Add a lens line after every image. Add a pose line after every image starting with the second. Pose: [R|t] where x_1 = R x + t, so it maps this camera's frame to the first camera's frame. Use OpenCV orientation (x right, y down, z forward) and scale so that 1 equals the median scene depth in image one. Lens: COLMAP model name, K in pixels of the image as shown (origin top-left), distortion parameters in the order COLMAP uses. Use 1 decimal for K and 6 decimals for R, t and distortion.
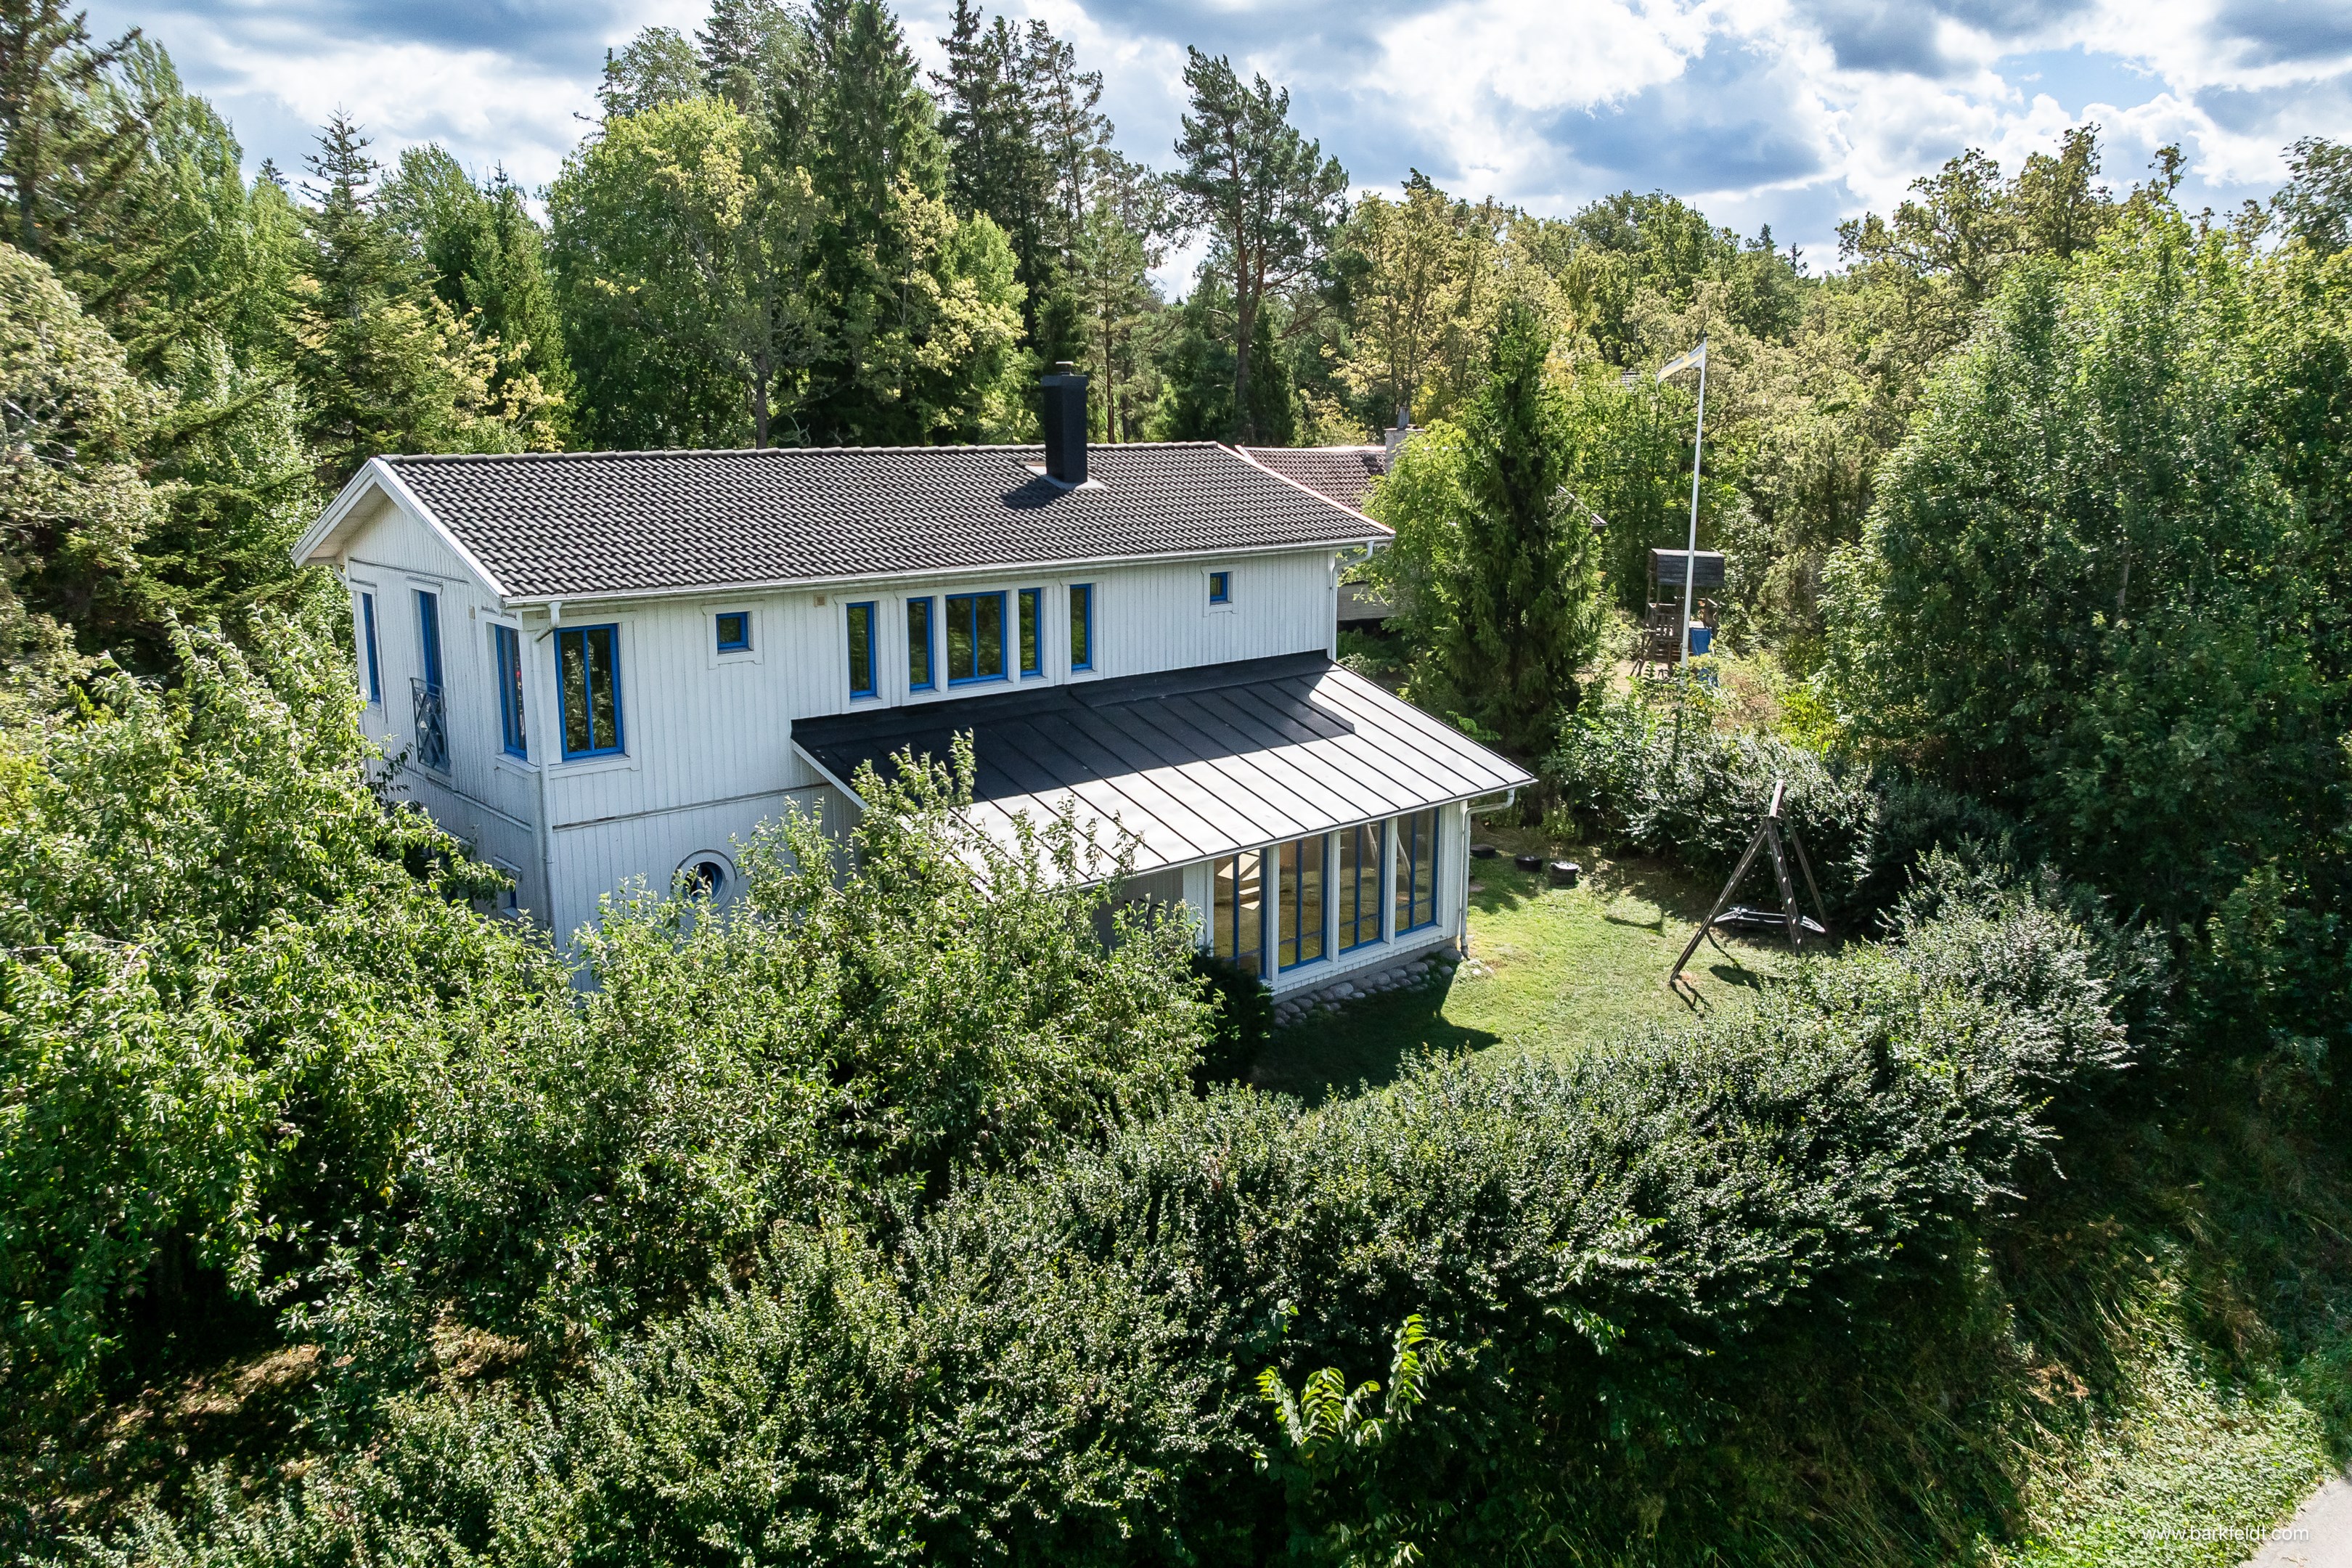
lens RADIAL K [[1602.6, 0, 1176.0], [0, 1602.6, 784.0], [0, 0, 1]] dist [-0.001929, -0.041403]
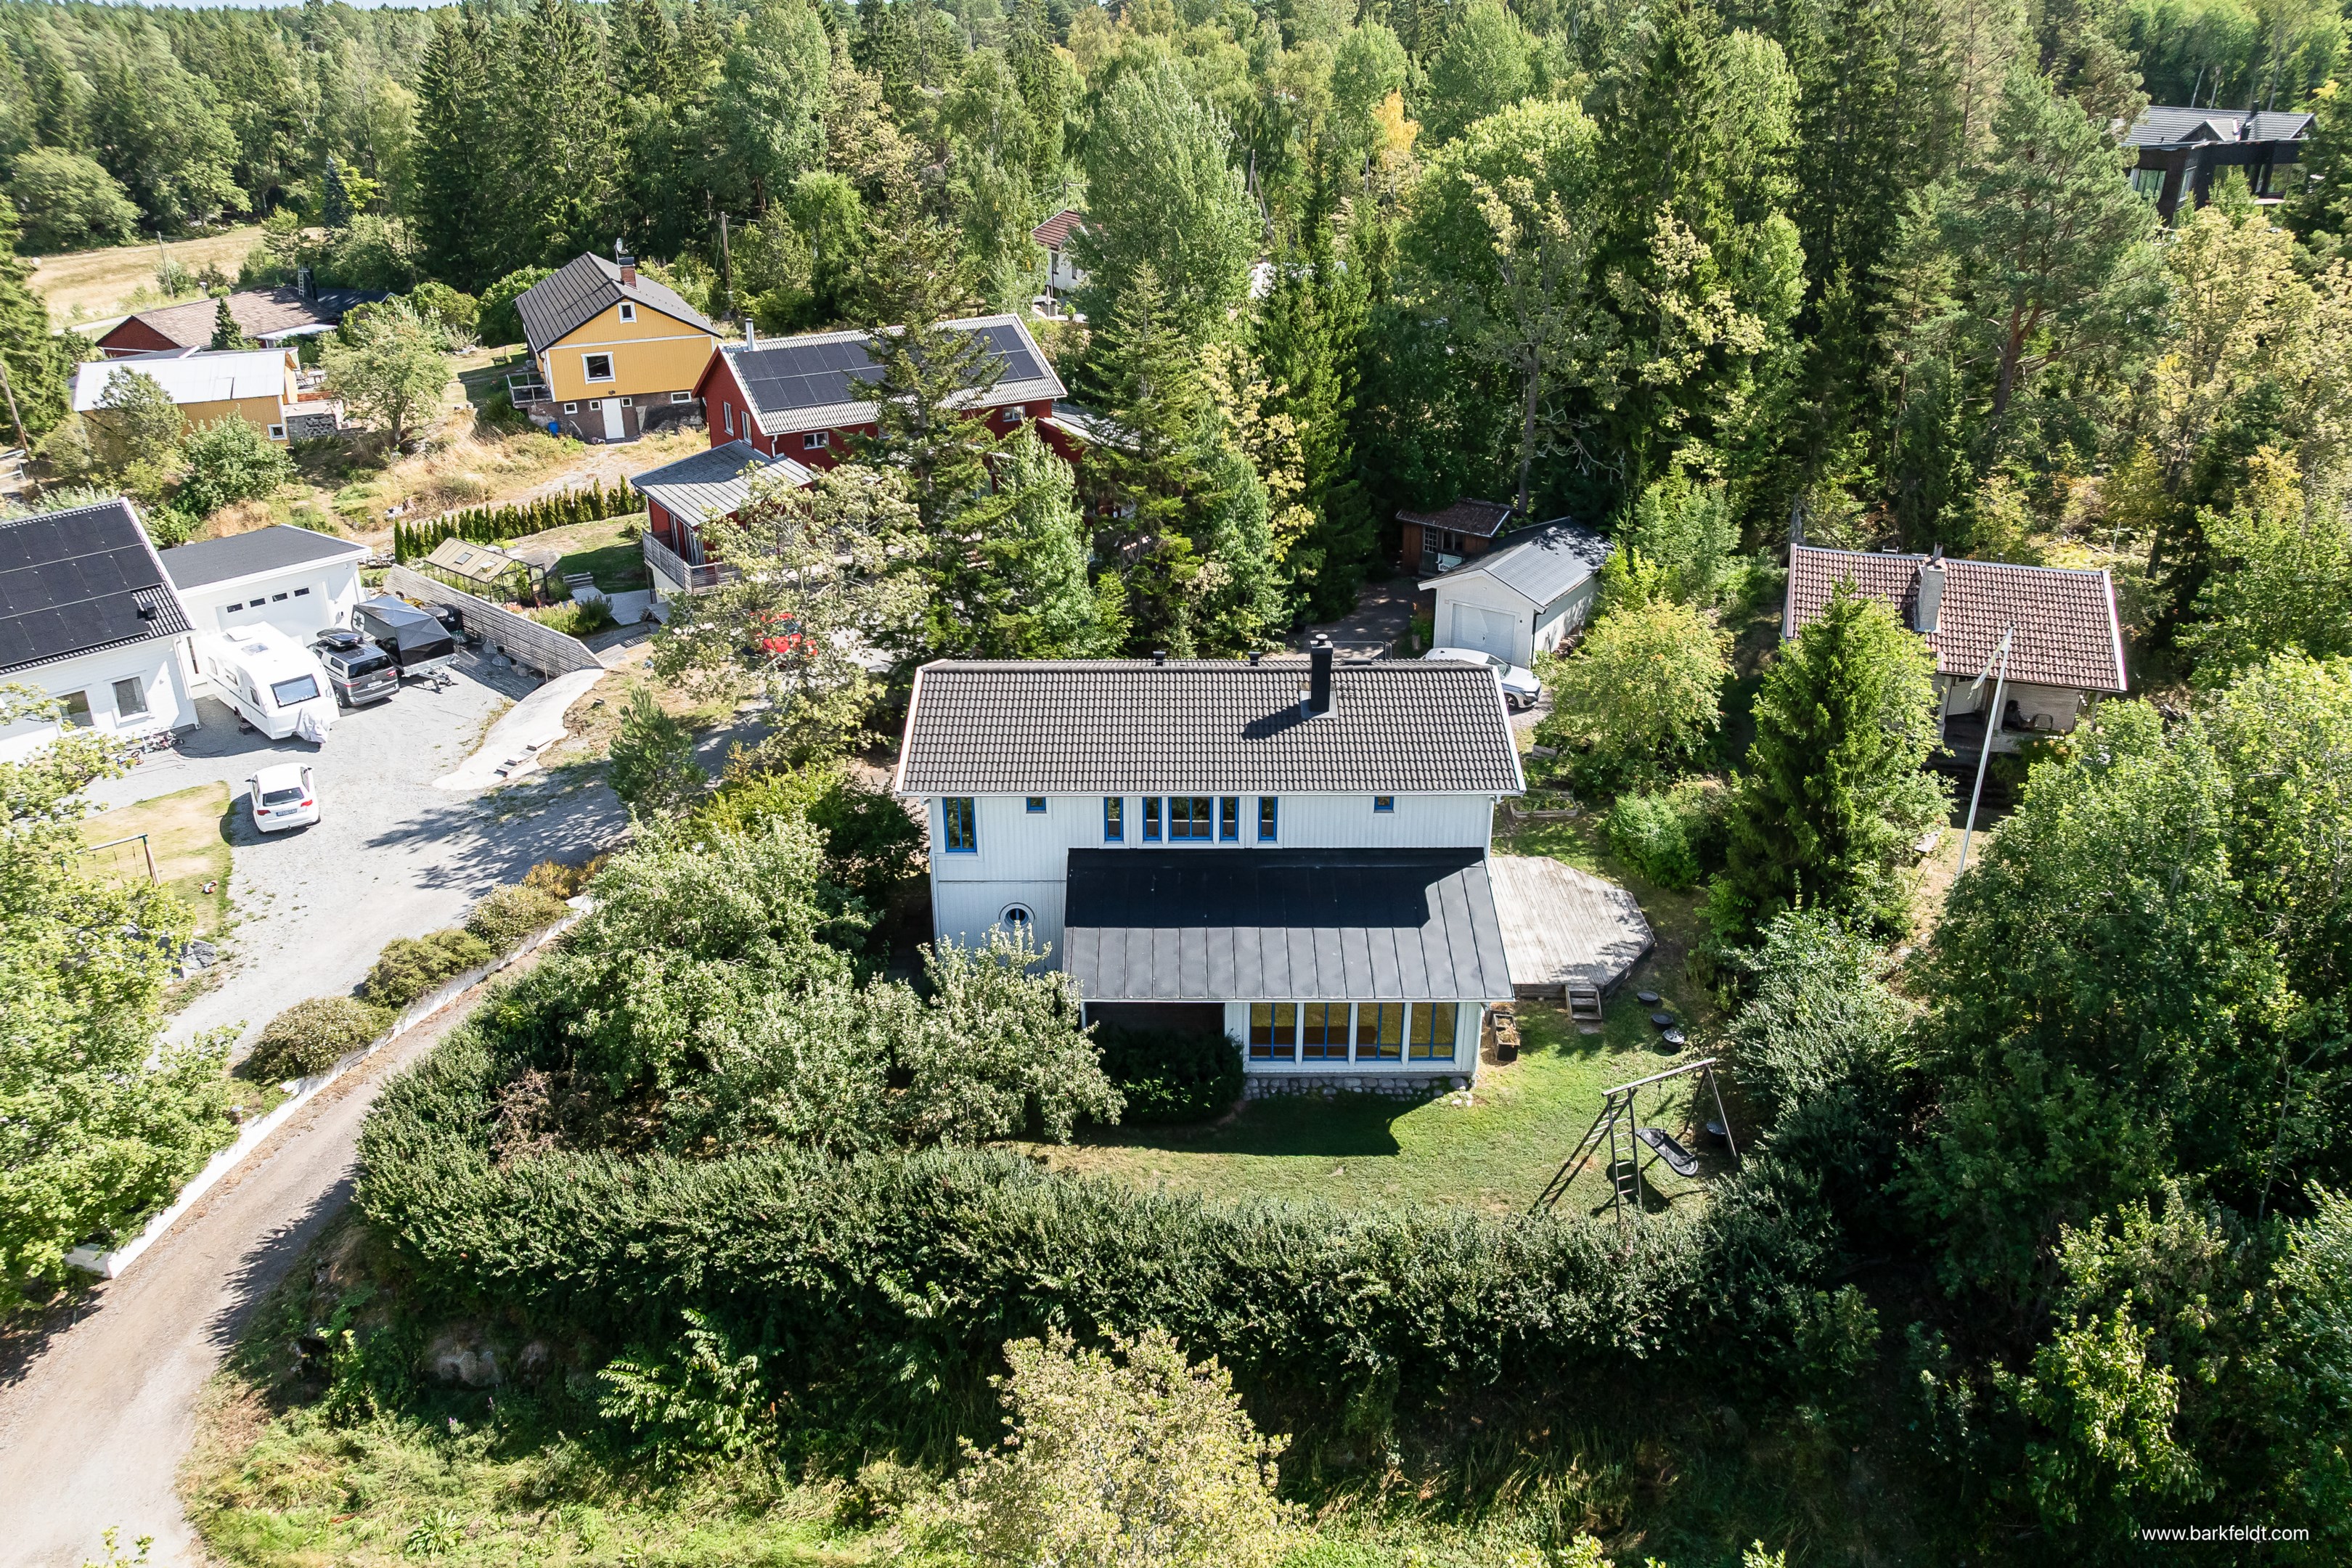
lens RADIAL K [[1602.6, 0, 1176.0], [0, 1602.6, 784.0], [0, 0, 1]] dist [-0.001929, -0.041403]
pose [[0.749457, 0.272111, -0.603547, 0.862526], [-0.140829, 0.956291, 0.256272, -0.545508], [0.646901, -0.107068, 0.755020, -0.292920]]
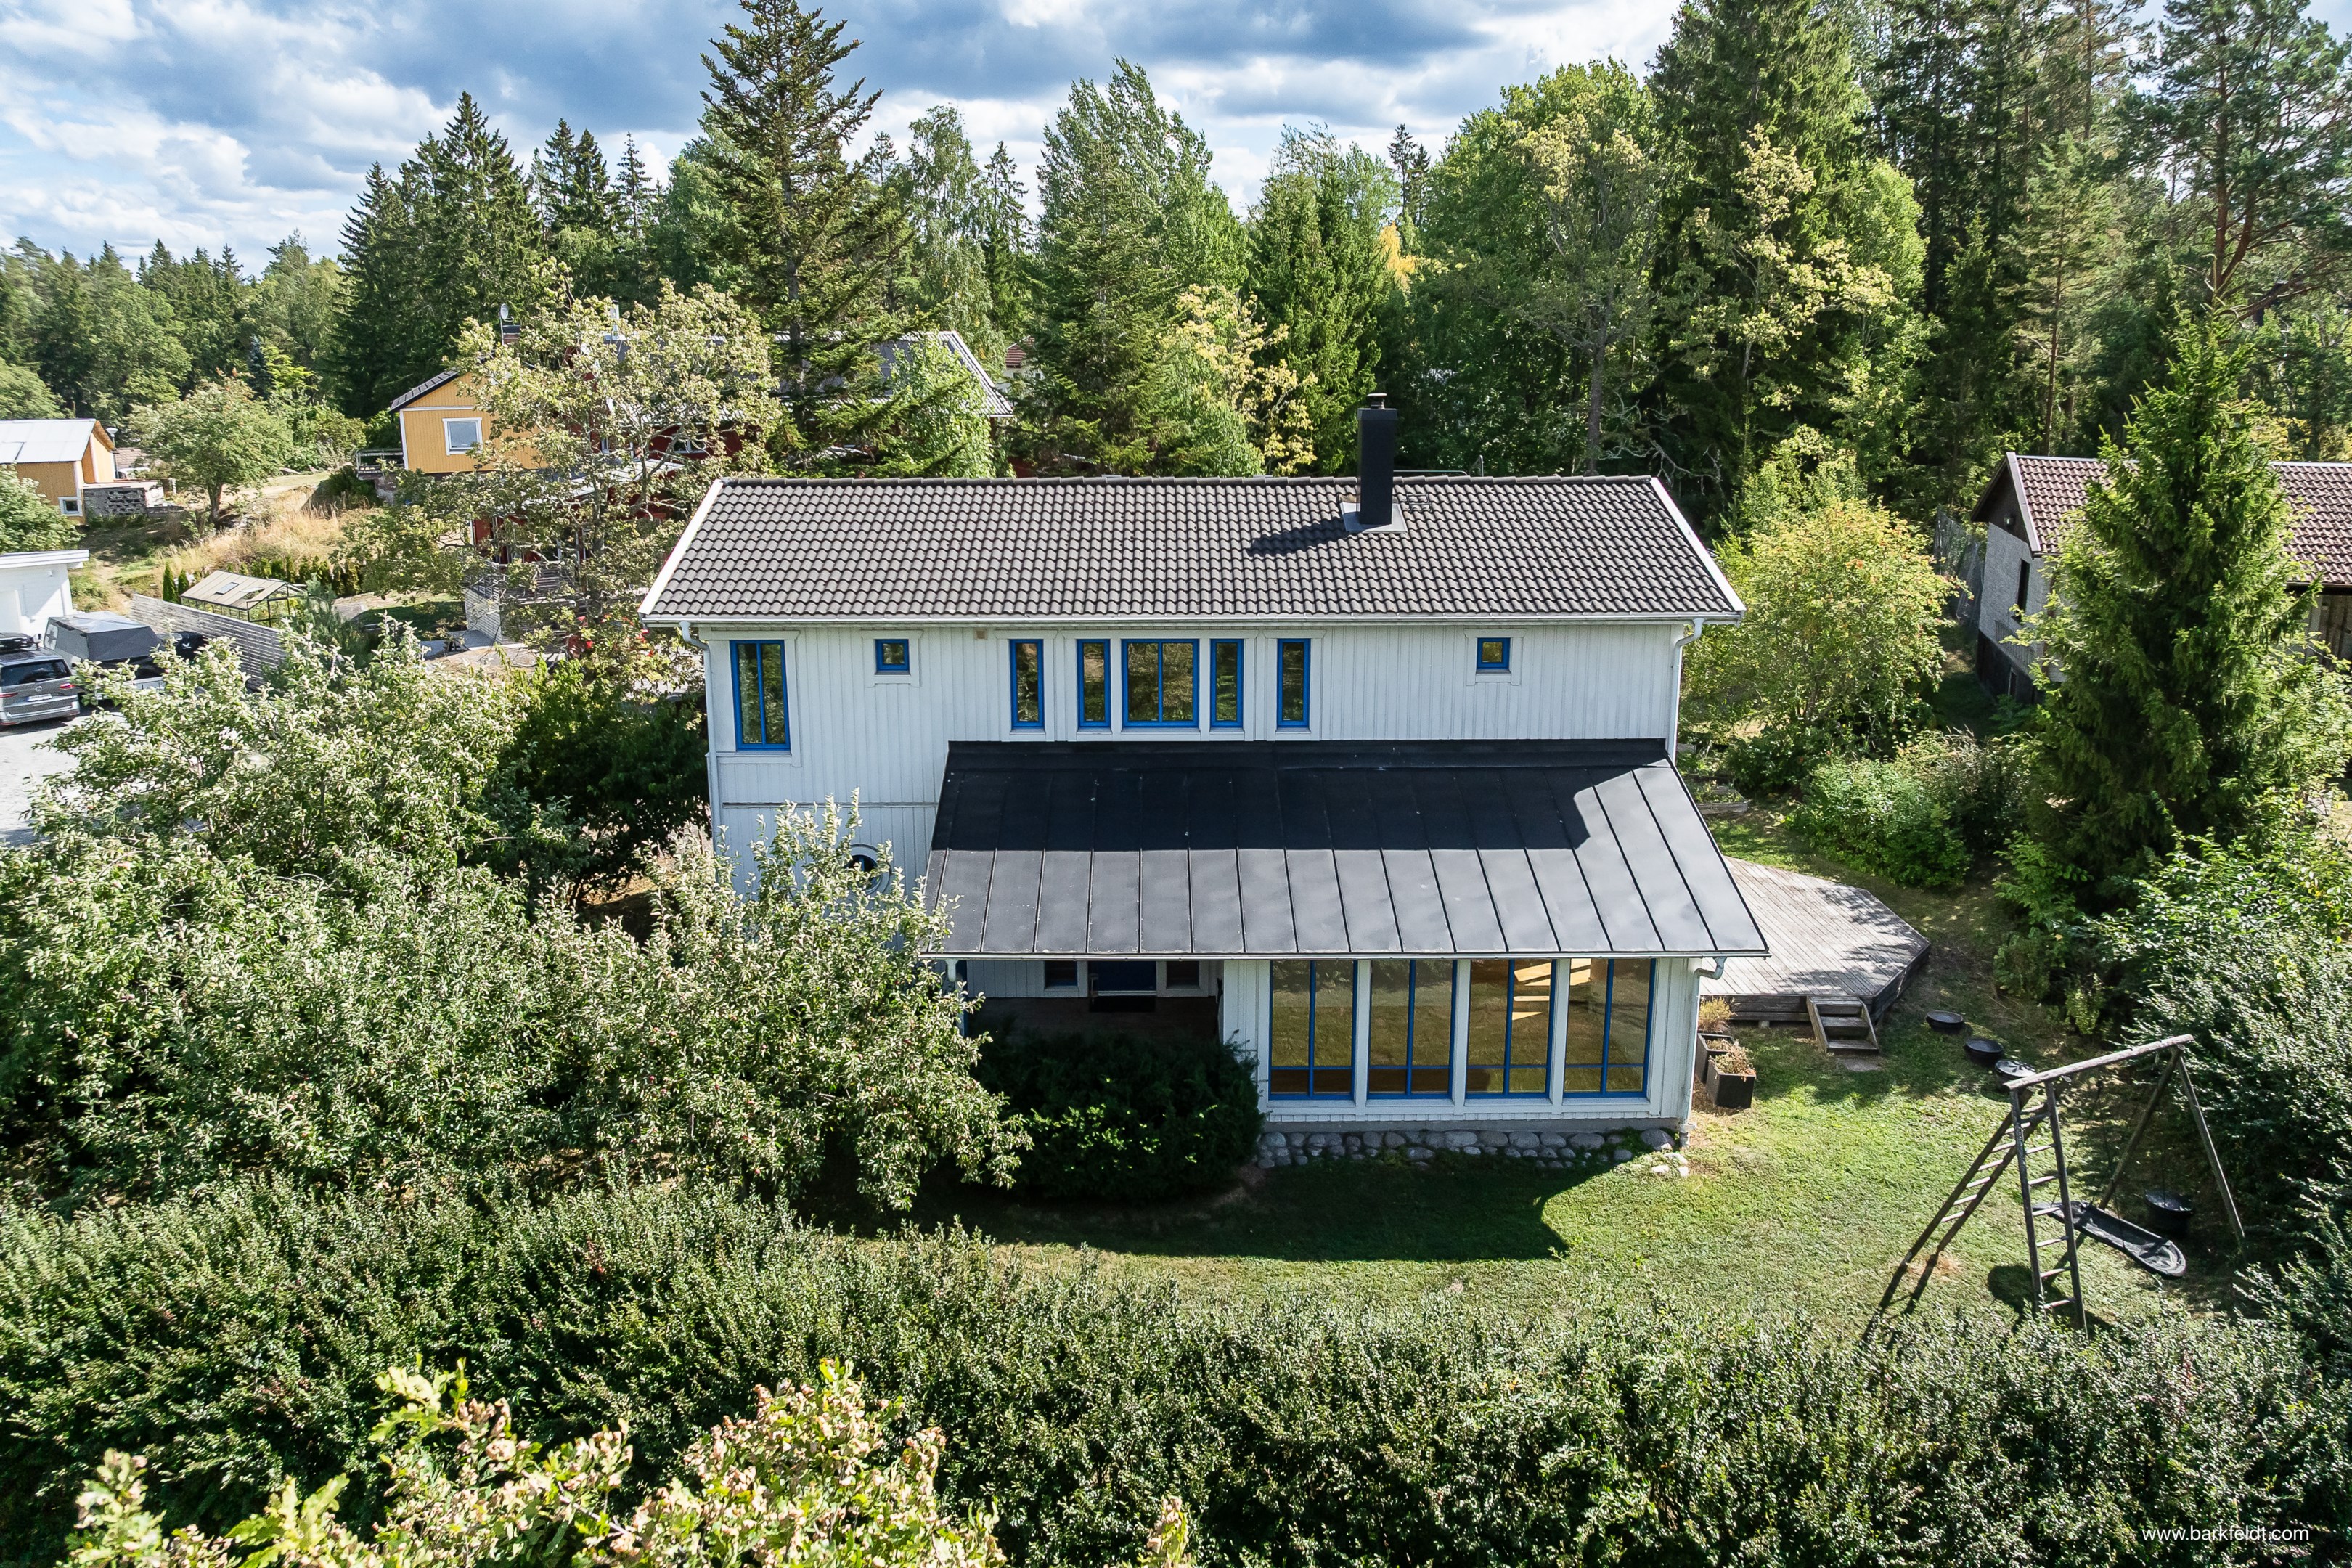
lens RADIAL K [[1659.0, 0, 1177.6], [0, 1659.0, 741.0], [0, 0, 1]] dist [-0.033374, -0.002450]
pose [[0.758305, 0.149479, -0.634531, 0.523957], [-0.142431, 0.987830, 0.062493, -0.118180], [0.636150, 0.042988, 0.770367, 0.210410]]
